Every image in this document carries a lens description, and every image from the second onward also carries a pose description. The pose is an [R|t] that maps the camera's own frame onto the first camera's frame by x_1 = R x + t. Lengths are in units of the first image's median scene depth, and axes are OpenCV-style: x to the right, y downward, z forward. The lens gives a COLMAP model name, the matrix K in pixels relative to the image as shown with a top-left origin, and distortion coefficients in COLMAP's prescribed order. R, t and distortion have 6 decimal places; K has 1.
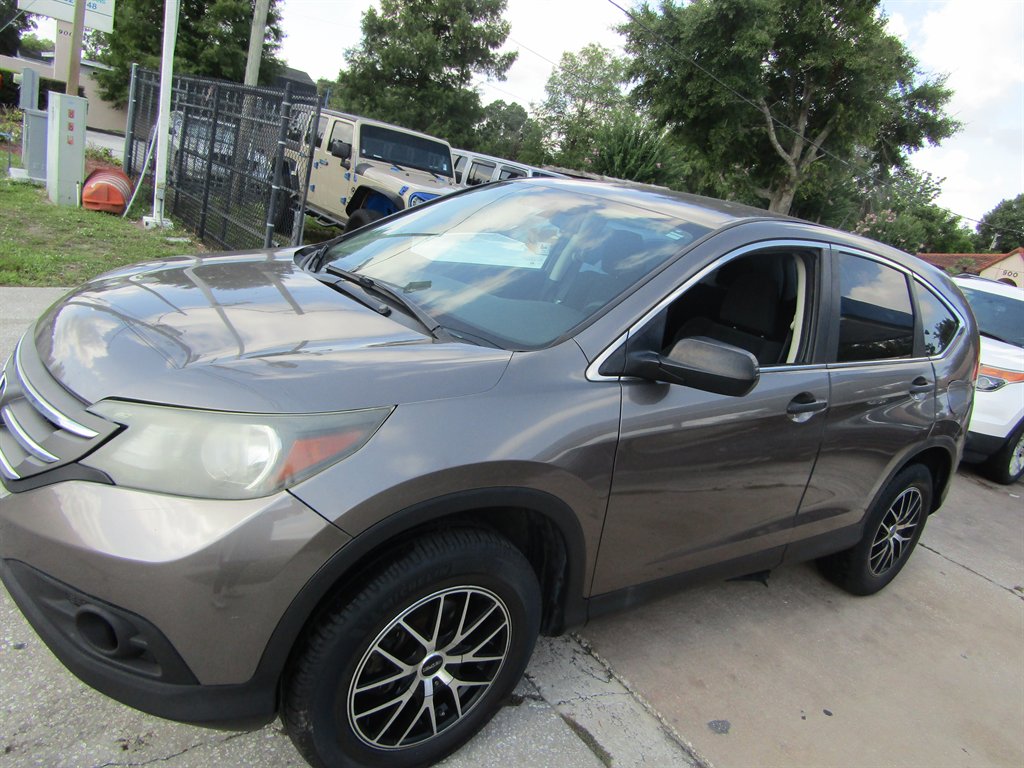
lens RADIAL K [[730.8, 0, 513.1], [0, 730.8, 383.4], [0, 0, 1]] dist [-0.015355, 0.005741]
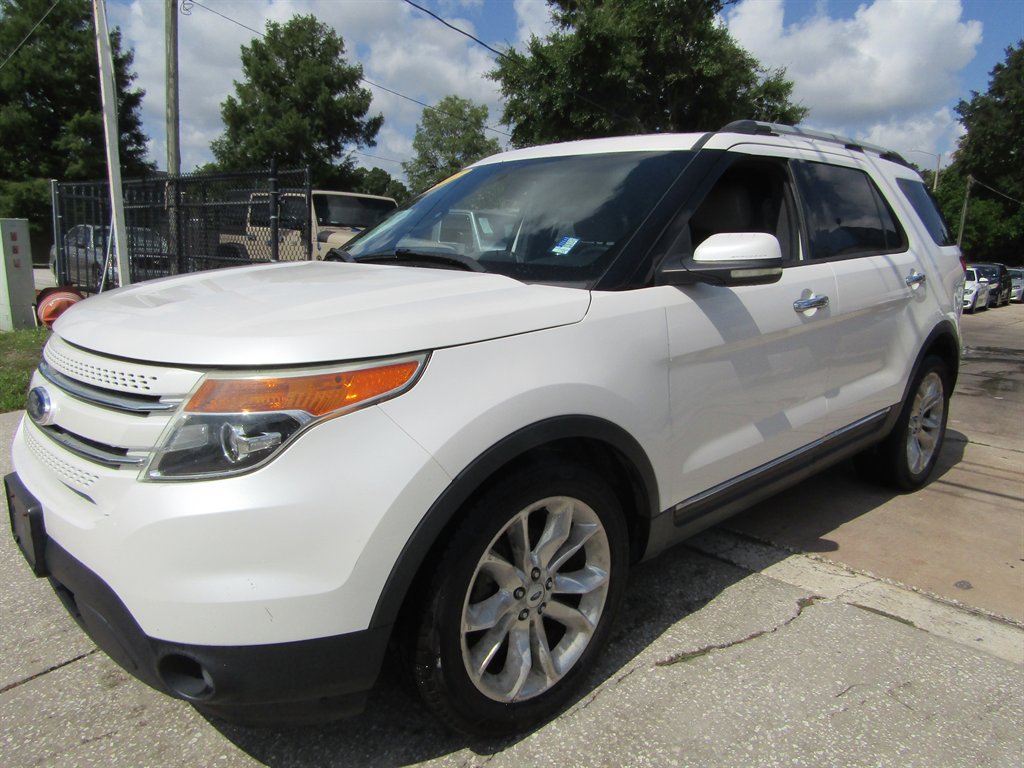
lens RADIAL K [[730.8, 0, 511.3], [0, 730.8, 378.1], [0, 0, 1]] dist [-0.015355, 0.005741]
pose [[0.968610, -0.211151, 0.131186, -0.038588], [0.220215, 0.973679, -0.058771, 0.004894], [-0.115324, 0.085816, 0.989614, -0.006549]]
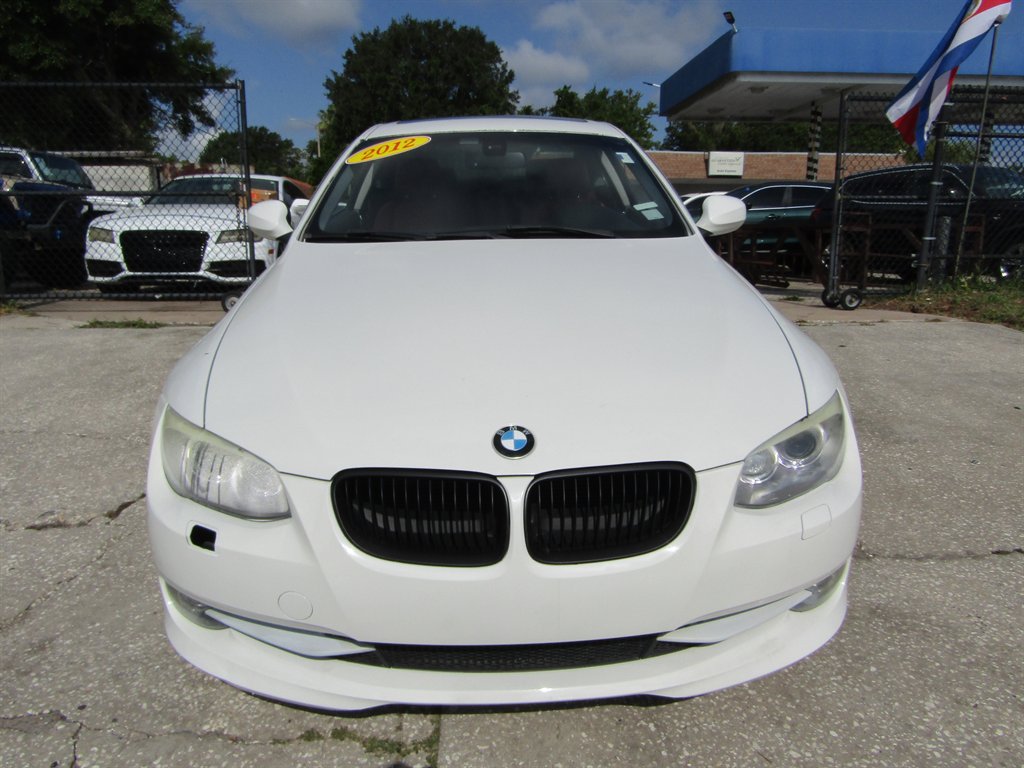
lens RADIAL K [[730.8, 0, 512.6], [0, 730.8, 378.6], [0, 0, 1]] dist [-0.015355, 0.005741]
pose [[0.536231, -0.378133, 0.754633, -0.157078], [0.338955, 0.915254, 0.217760, -0.008487], [-0.773024, 0.139017, 0.618958, 0.004039]]
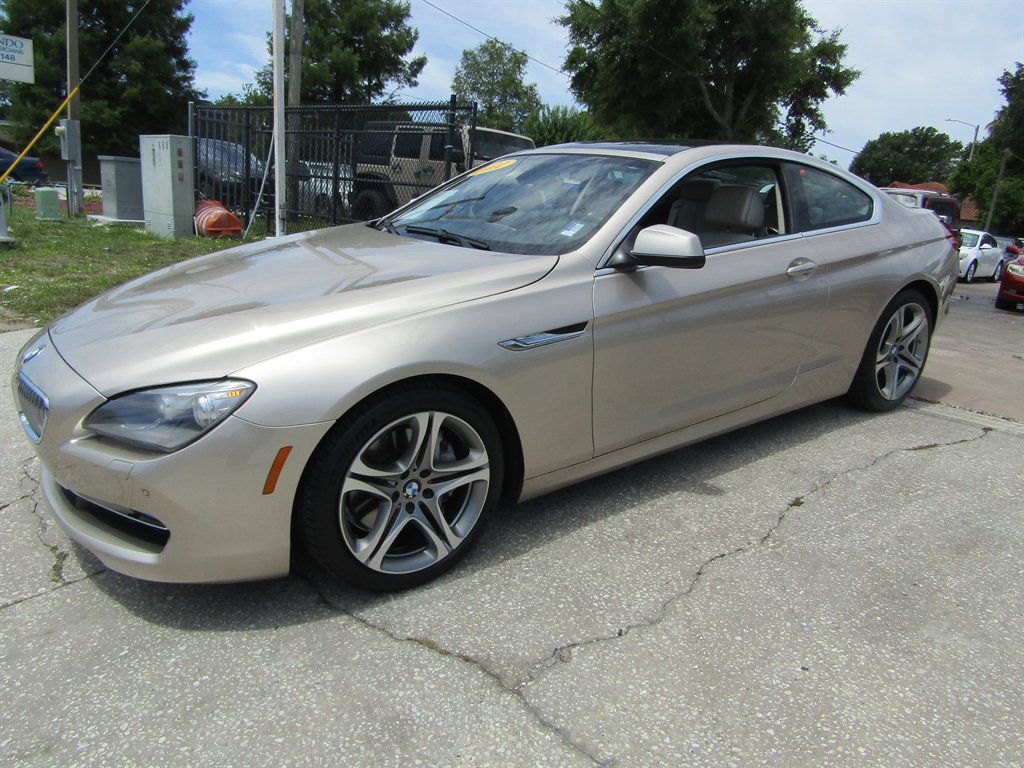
lens RADIAL K [[730.8, 0, 510.1], [0, 730.8, 383.6], [0, 0, 1]] dist [-0.015355, 0.005741]
pose [[0.979555, -0.165569, 0.114279, -0.090914], [0.165395, 0.986165, 0.011071, 0.010508], [-0.114531, 0.008057, 0.993387, -0.036902]]
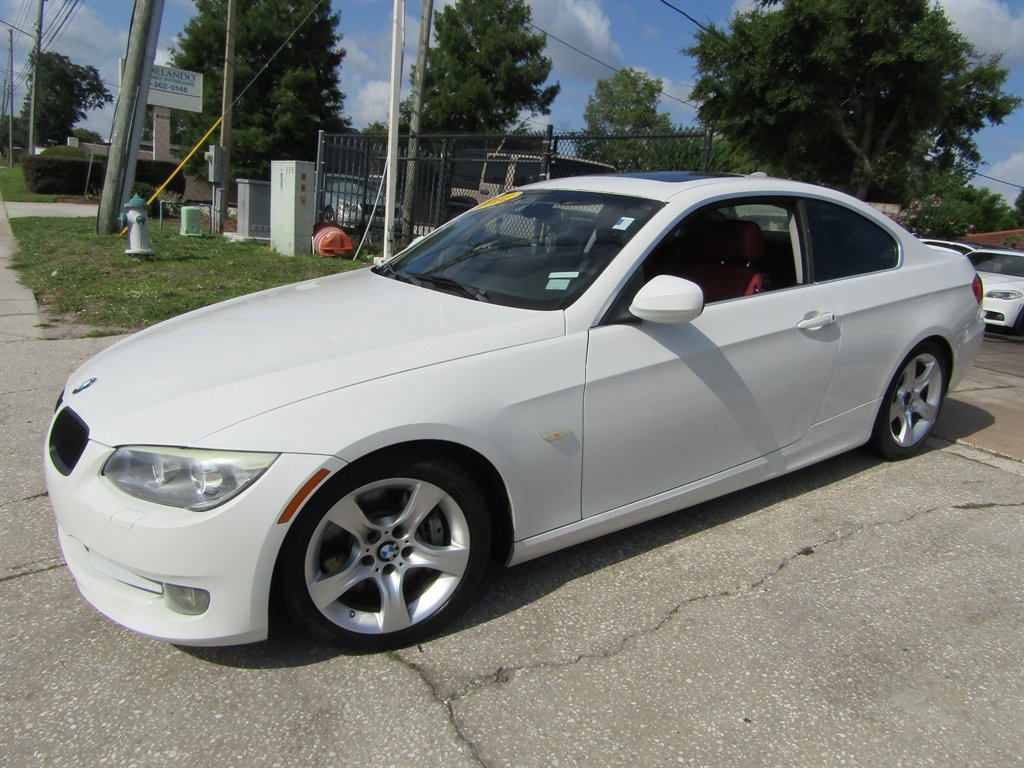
lens RADIAL K [[730.8, 0, 507.9], [0, 730.8, 383.2], [0, 0, 1]] dist [-0.015355, 0.005741]
pose [[0.993634, -0.101687, -0.048494, -0.076520], [0.099507, 0.993999, -0.045423, 0.012680], [0.052822, 0.040309, 0.997790, -0.039749]]
